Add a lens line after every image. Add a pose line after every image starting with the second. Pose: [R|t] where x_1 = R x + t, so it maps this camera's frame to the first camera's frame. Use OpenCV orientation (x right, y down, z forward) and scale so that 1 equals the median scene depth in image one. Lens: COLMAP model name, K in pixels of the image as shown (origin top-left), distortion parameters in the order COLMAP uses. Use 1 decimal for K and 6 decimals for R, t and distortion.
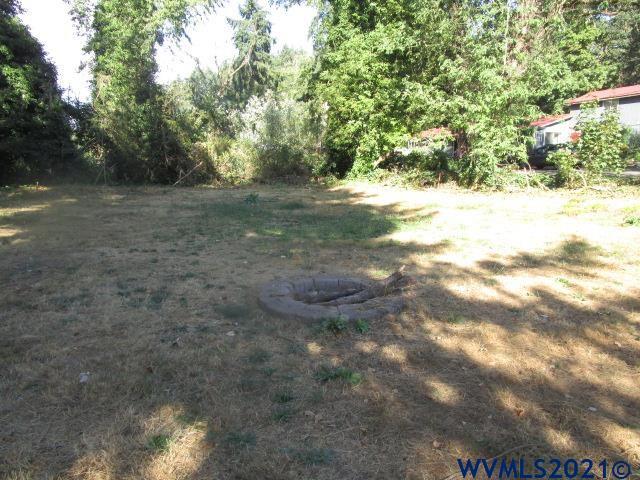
lens RADIAL K [[454.8, 0, 320.0], [0, 454.8, 240.0], [0, 0, 1]] dist [-0.032615, 0.010201]
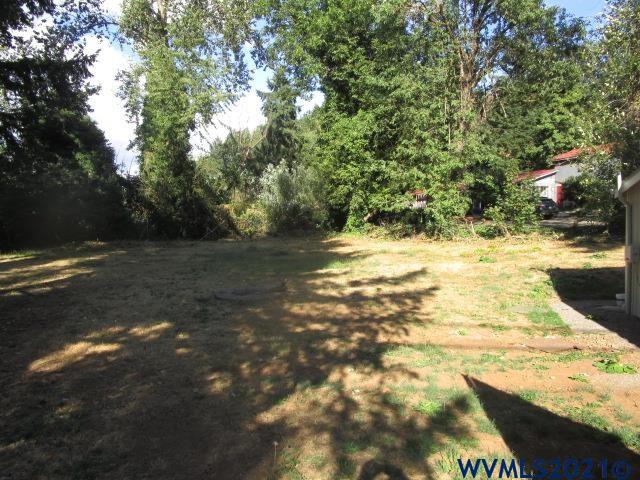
lens RADIAL K [[454.8, 0, 320.0], [0, 454.8, 240.0], [0, 0, 1]] dist [-0.032615, 0.010201]
pose [[0.996794, -0.015918, -0.078412, 0.103500], [0.007032, 0.993647, -0.112325, 0.023525], [0.079702, 0.111413, 0.990573, -0.214275]]
